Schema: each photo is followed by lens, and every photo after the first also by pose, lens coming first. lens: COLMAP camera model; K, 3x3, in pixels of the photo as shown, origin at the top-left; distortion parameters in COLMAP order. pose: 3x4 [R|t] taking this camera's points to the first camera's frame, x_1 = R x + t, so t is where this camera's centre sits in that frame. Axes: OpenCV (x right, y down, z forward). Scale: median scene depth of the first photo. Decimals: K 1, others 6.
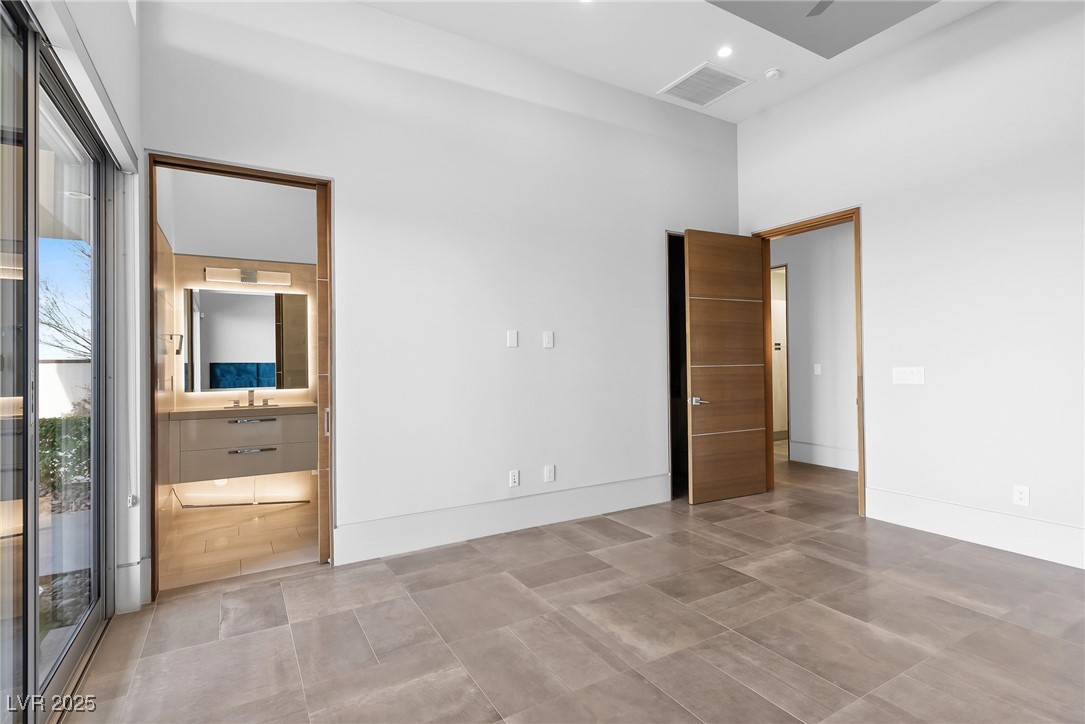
lens RADIAL K [[528.9, 0, 543.9], [0, 528.9, 363.6], [0, 0, 1]] dist [-0.003353, 0.003072]
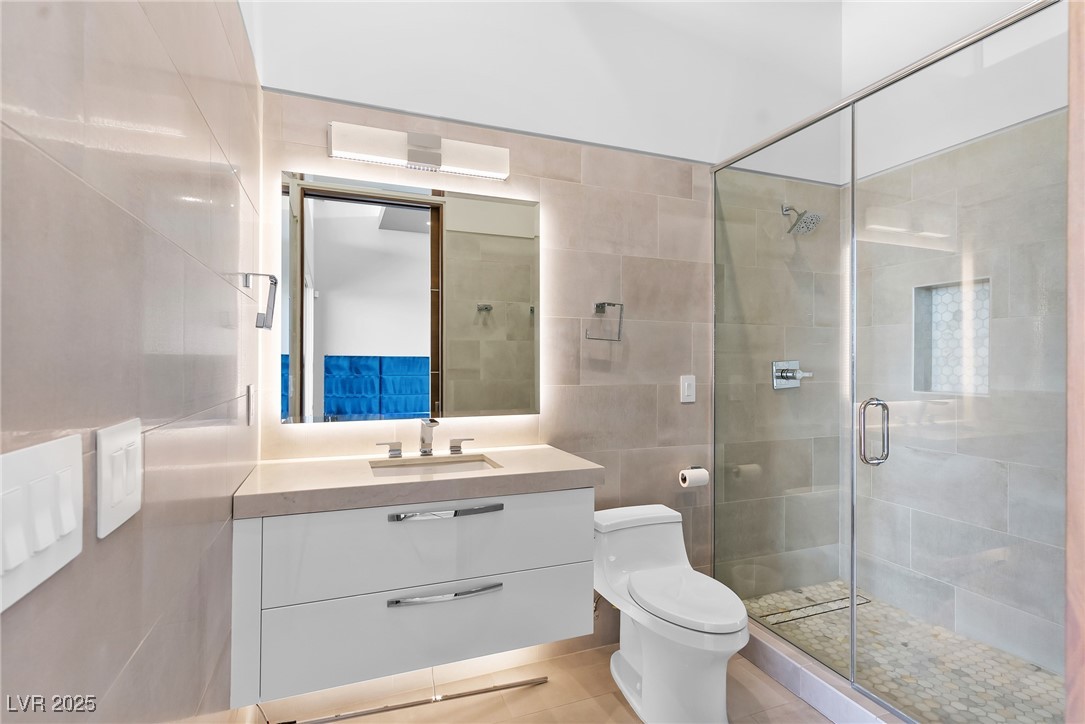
lens RADIAL K [[528.9, 0, 539.4], [0, 528.9, 356.9], [0, 0, 1]] dist [-0.003353, 0.003072]
pose [[0.988456, 0.006342, -0.151377, -0.399386], [-0.006742, 0.999975, -0.002126, -0.000438], [0.151359, 0.003122, 0.988474, 0.592599]]
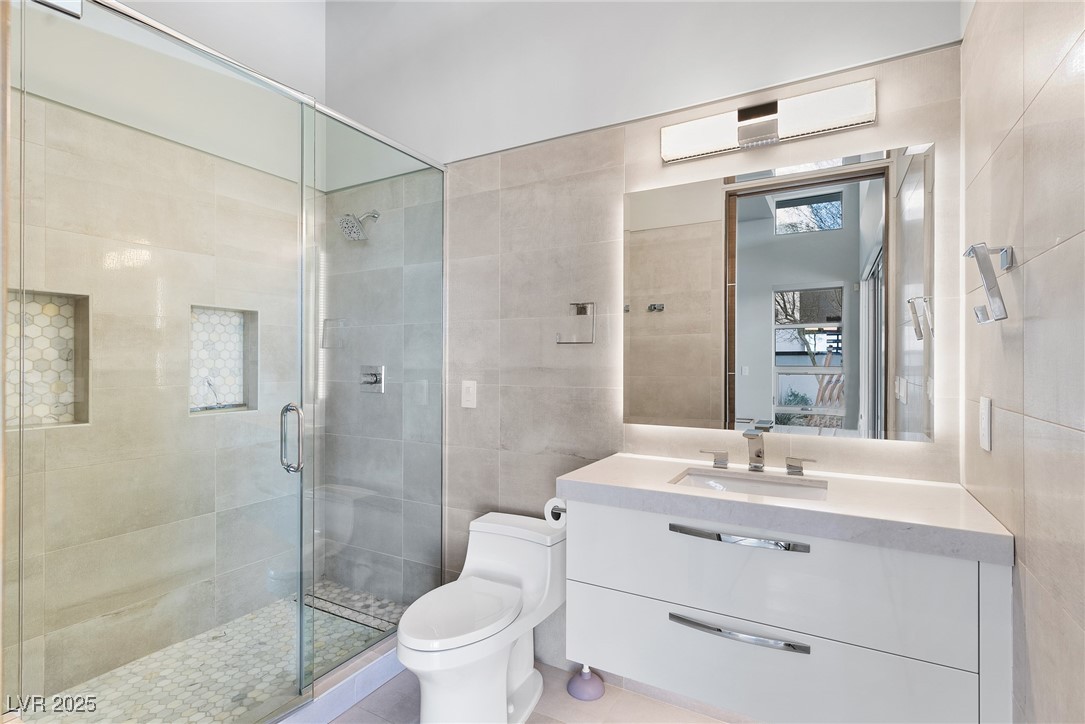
lens RADIAL K [[528.9, 0, 540.5], [0, 528.9, 363.7], [0, 0, 1]] dist [-0.003353, 0.003072]
pose [[0.503890, 0.003100, -0.863762, -0.307785], [-0.005339, 0.999986, 0.000475, 0.002947], [0.863751, 0.004372, 0.503899, 0.677916]]
